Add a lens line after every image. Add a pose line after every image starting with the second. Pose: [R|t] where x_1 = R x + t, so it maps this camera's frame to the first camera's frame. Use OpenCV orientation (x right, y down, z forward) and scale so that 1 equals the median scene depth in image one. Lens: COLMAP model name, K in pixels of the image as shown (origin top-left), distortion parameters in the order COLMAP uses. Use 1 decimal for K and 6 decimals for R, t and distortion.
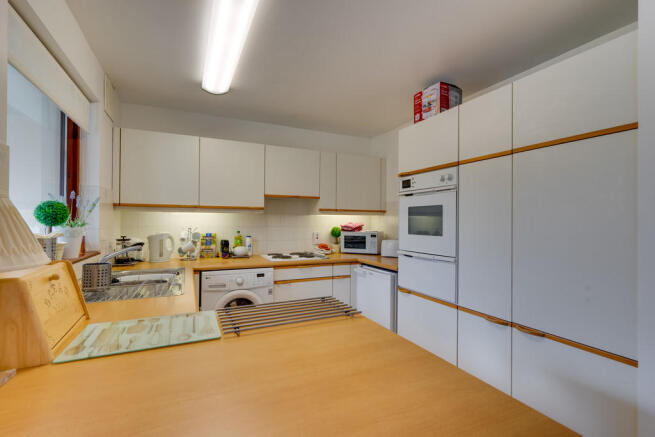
lens RADIAL K [[300.1, 0, 323.8], [0, 300.1, 218.9], [0, 0, 1]] dist [0.000684, 0.000718]
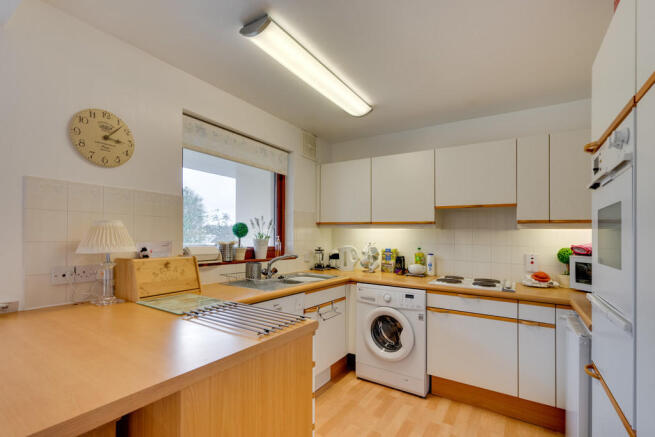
lens RADIAL K [[300.1, 0, 316.9], [0, 300.1, 232.1], [0, 0, 1]] dist [0.000684, 0.000718]
pose [[0.523723, -0.007273, -0.851857, 0.368536], [-0.008733, 0.999865, -0.013906, 0.007803], [0.851844, 0.014722, 0.523589, 0.252241]]
